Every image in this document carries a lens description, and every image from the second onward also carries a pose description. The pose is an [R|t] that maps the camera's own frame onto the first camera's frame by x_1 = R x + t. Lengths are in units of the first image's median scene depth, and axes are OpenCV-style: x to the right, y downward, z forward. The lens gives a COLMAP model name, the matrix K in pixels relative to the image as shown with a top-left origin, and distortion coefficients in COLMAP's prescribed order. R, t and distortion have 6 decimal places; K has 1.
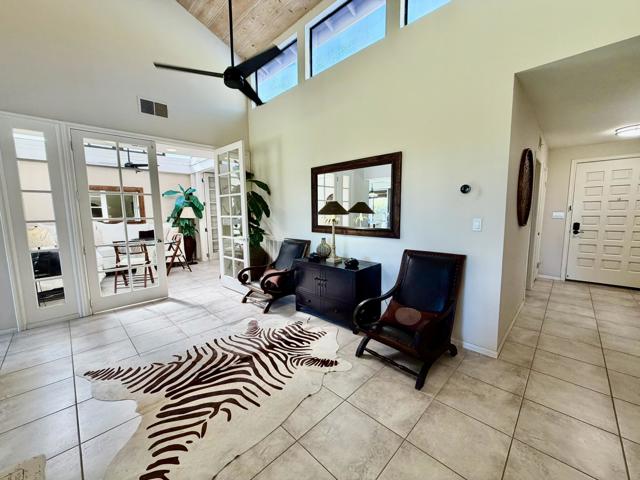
lens RADIAL K [[255.5, 0, 321.7], [0, 255.5, 240.5], [0, 0, 1]] dist [0.000468, 0.000417]
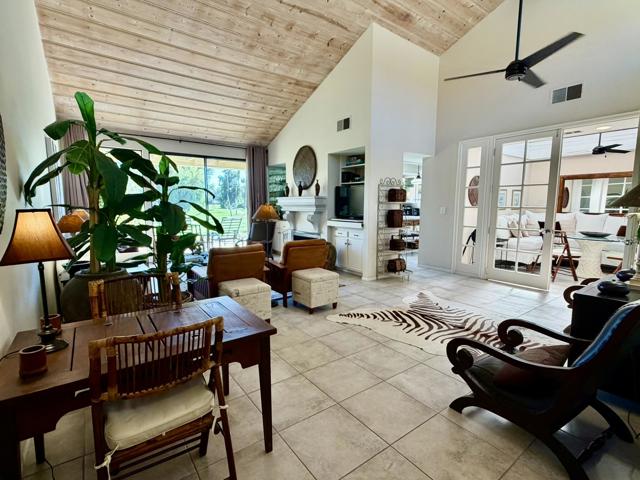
lens RADIAL K [[312.2, 0, 315.5], [0, 312.2, 239.7], [0, 0, 1]] dist [0.005730, 0.000670]
pose [[-0.160600, 0.130585, -0.978343, 0.444599], [-0.119390, 0.981361, 0.150587, -0.025872], [0.979772, 0.140988, -0.142016, 0.192436]]
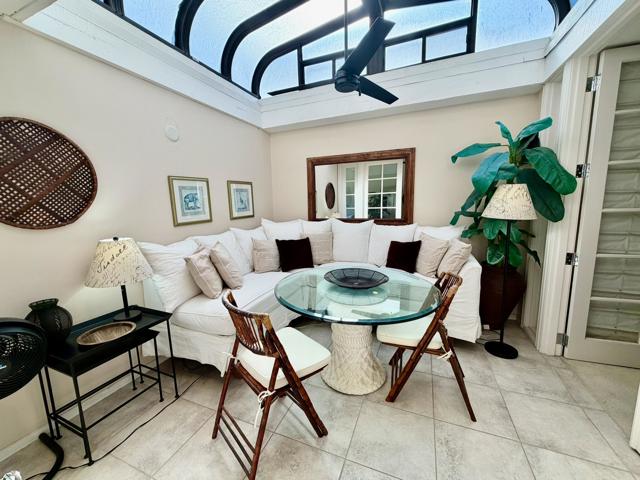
lens RADIAL K [[255.5, 0, 319.8], [0, 255.5, 240.4], [0, 0, 1]] dist [0.000468, 0.000417]
pose [[0.389392, 0.139792, -0.910402, -0.340465], [-0.080738, 0.989791, 0.117449, -0.085057], [0.917527, 0.027770, 0.396703, 0.700979]]
